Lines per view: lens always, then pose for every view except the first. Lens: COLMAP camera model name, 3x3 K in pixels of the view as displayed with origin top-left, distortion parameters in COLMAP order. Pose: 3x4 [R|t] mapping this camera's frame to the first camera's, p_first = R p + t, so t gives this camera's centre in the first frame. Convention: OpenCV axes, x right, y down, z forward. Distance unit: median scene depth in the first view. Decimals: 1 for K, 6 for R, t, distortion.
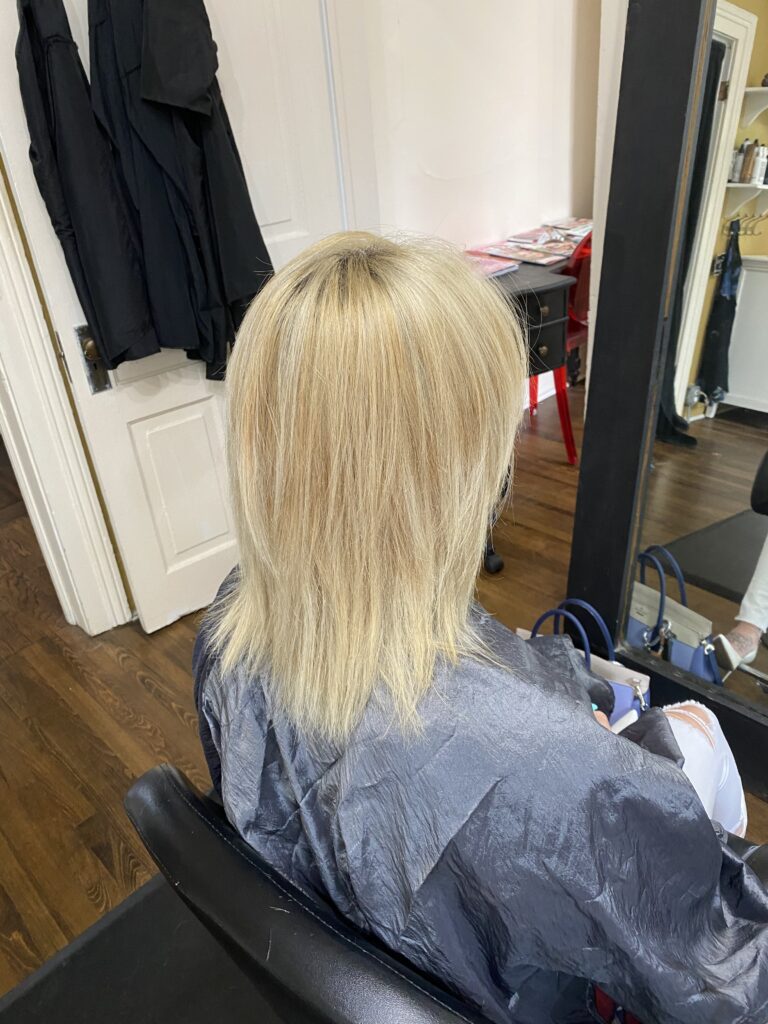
lens RADIAL K [[784.2, 0, 384.0], [0, 784.2, 512.0], [0, 0, 1]] dist [-0.011222, -0.001369]
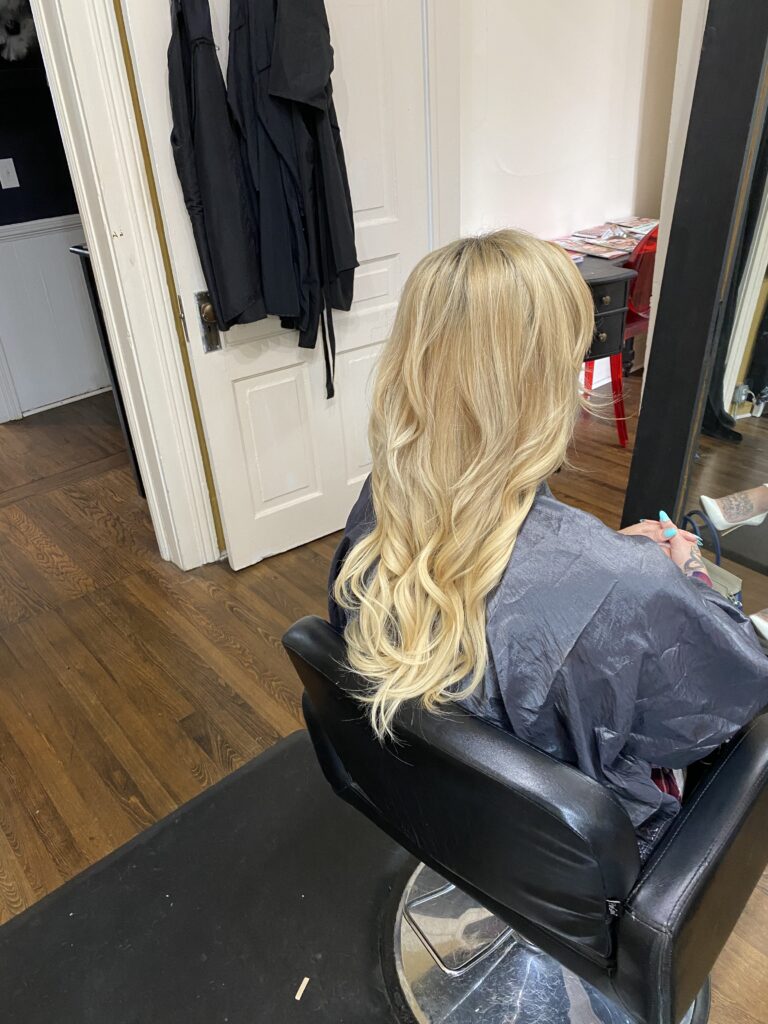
lens RADIAL K [[776.0, 0, 384.0], [0, 776.0, 512.0], [0, 0, 1]] dist [-0.004710, -0.007569]
pose [[0.997300, 0.055434, -0.048167, -0.040369], [-0.055048, 0.998440, 0.009312, 0.050695], [0.048608, -0.006635, 0.998796, -0.105349]]
